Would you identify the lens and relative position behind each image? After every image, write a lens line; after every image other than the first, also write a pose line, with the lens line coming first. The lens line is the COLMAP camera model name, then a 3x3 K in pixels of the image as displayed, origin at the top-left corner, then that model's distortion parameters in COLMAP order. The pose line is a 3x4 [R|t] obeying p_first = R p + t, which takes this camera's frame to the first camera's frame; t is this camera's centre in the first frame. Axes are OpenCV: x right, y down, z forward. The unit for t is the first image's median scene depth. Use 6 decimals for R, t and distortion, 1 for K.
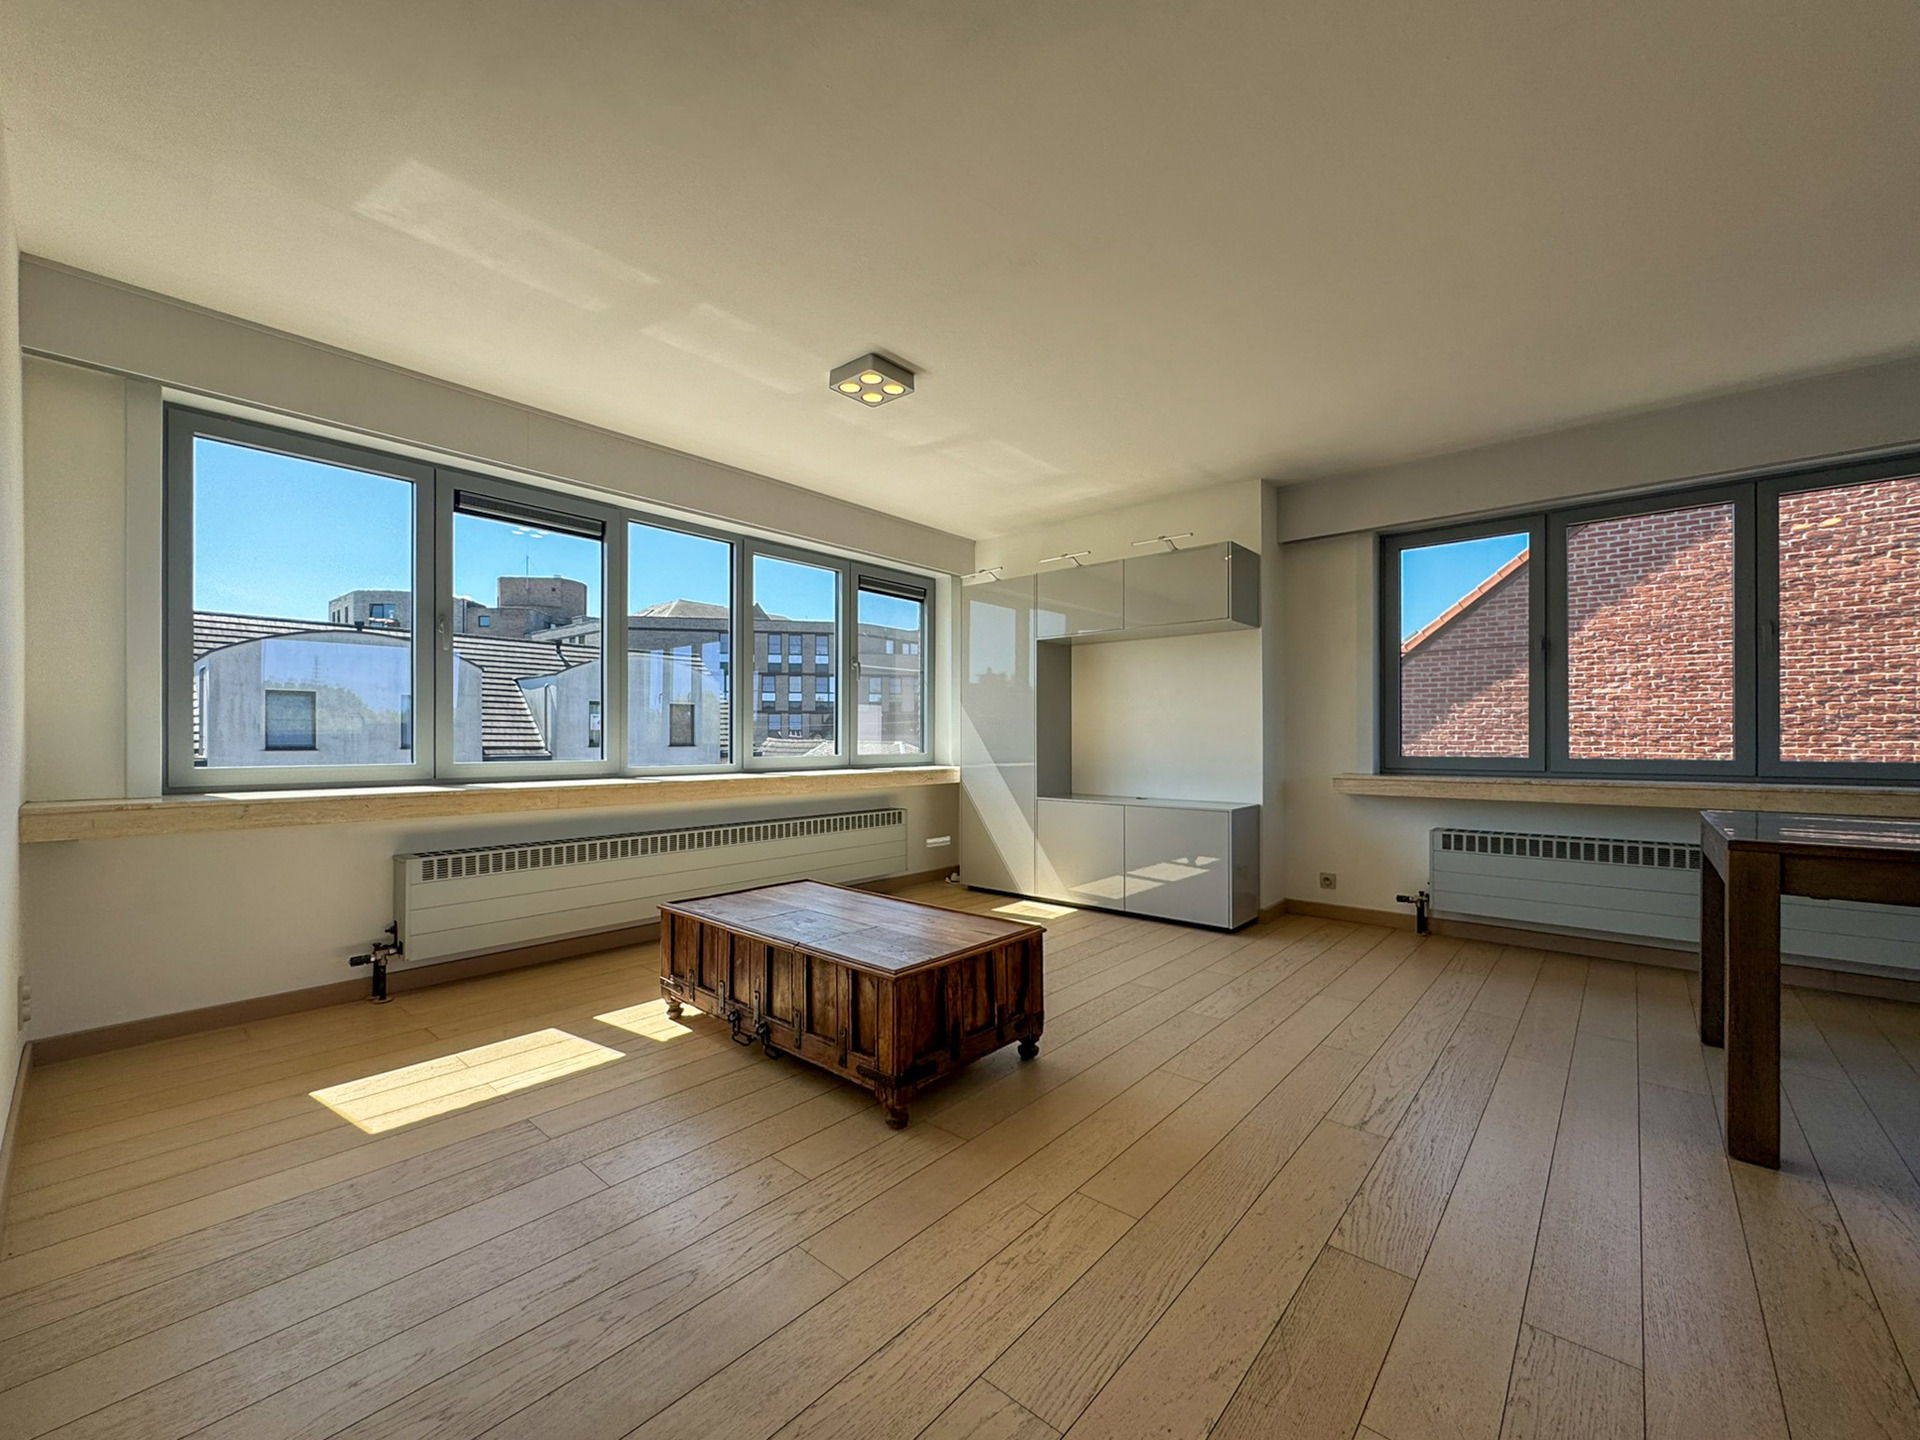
lens RADIAL K [[776.3, 0, 963.4], [0, 776.3, 732.0], [0, 0, 1]] dist [-0.000335, -0.000019]
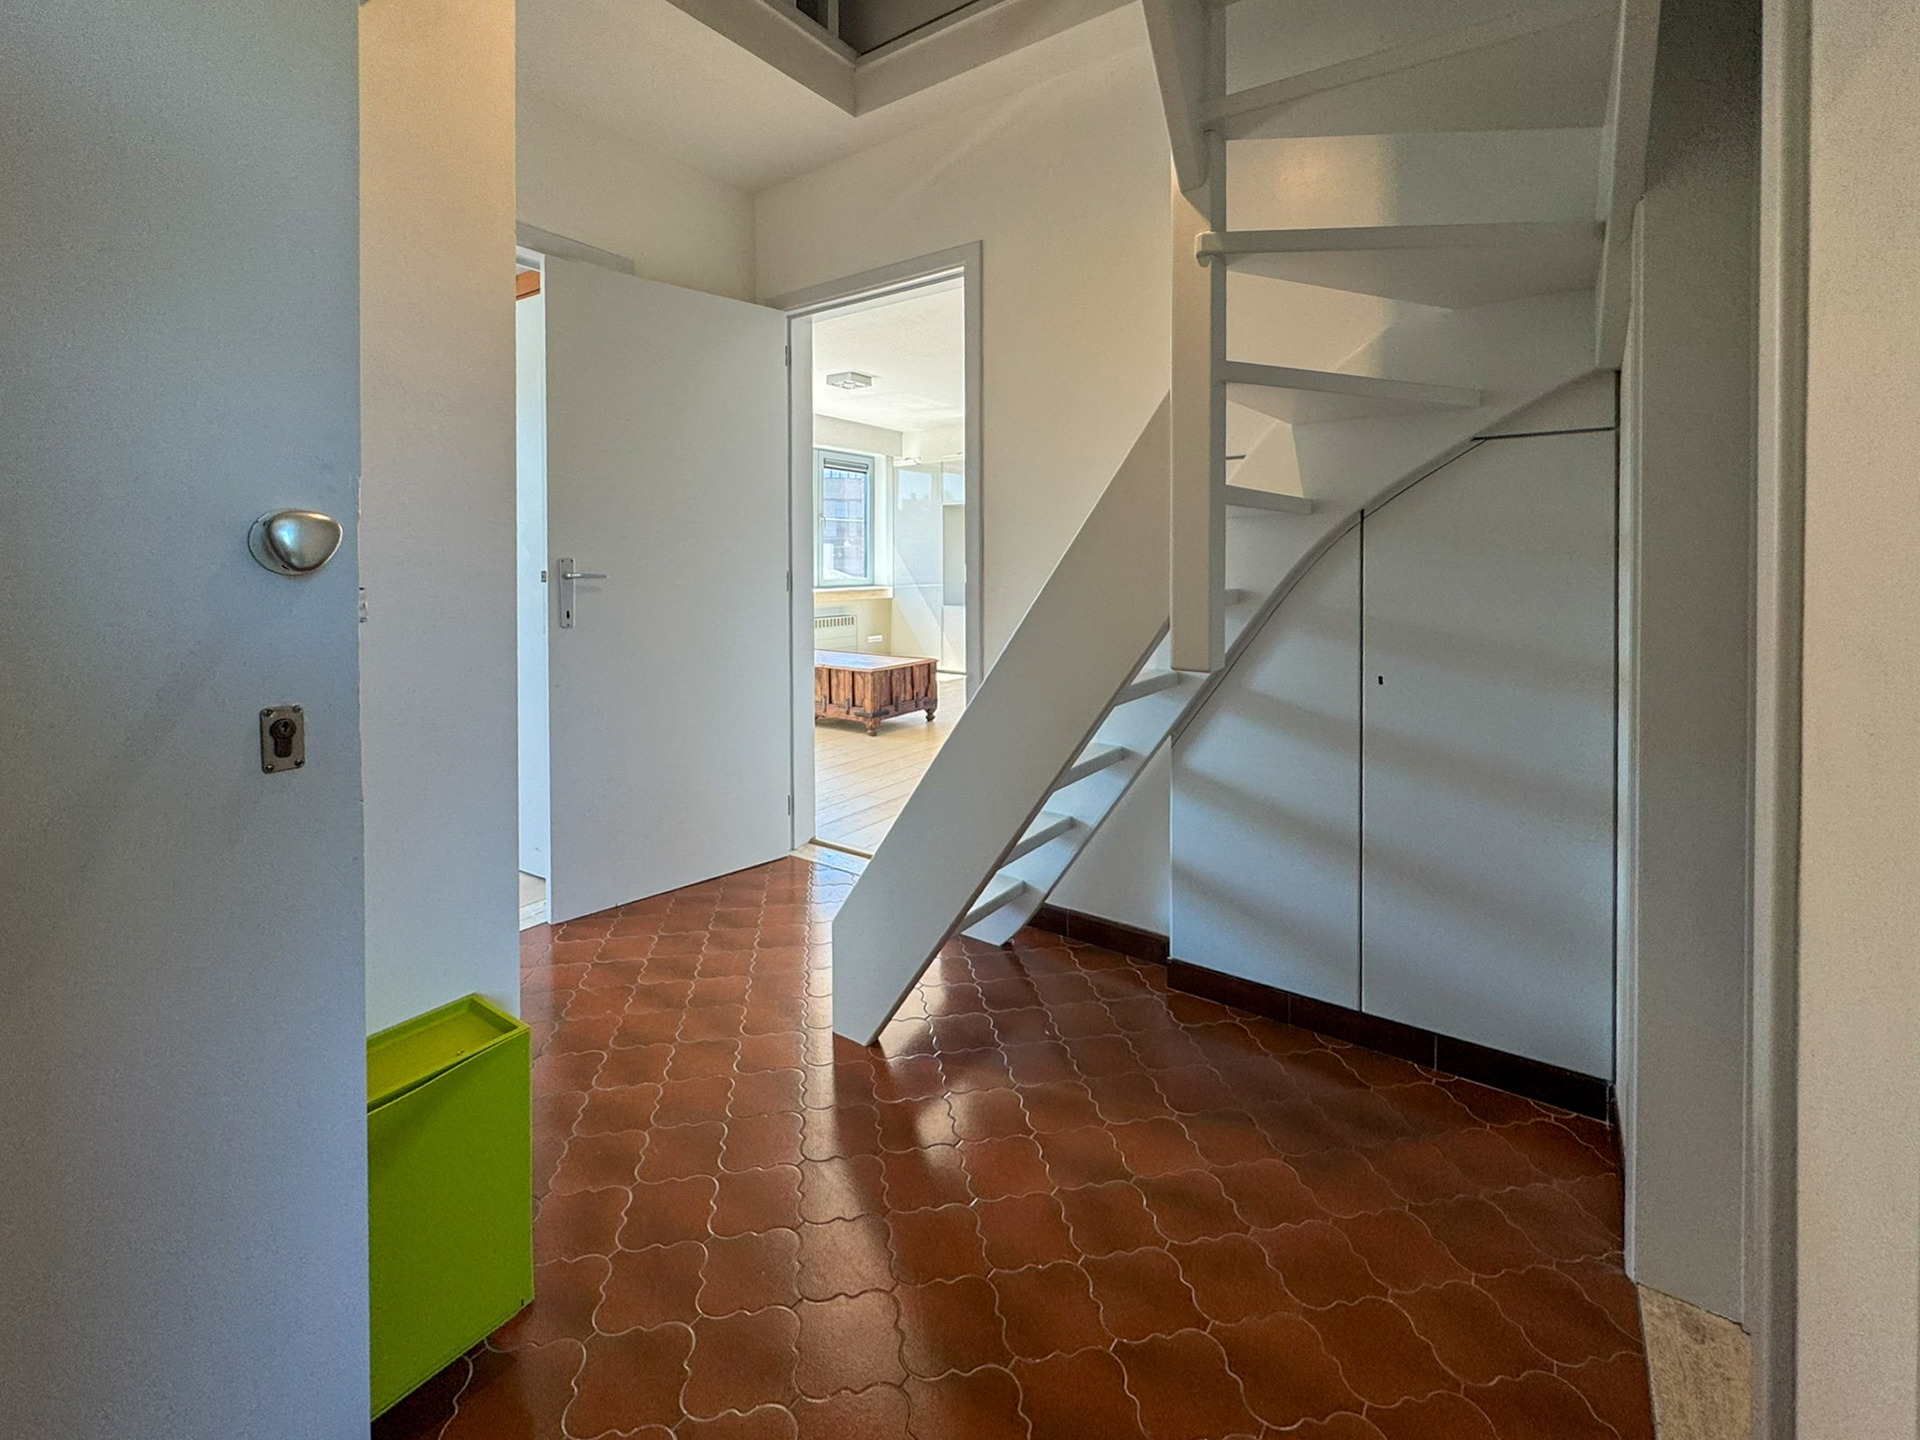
lens RADIAL K [[813.5, 0, 960.0], [0, 813.5, 720.0], [0, 0, 1]] dist [0.000885, 0.000113]
pose [[0.996104, -0.012849, 0.087245, -0.012655], [-0.004589, 0.980436, 0.196787, -0.009827], [-0.088067, -0.196421, 0.976557, -0.492330]]
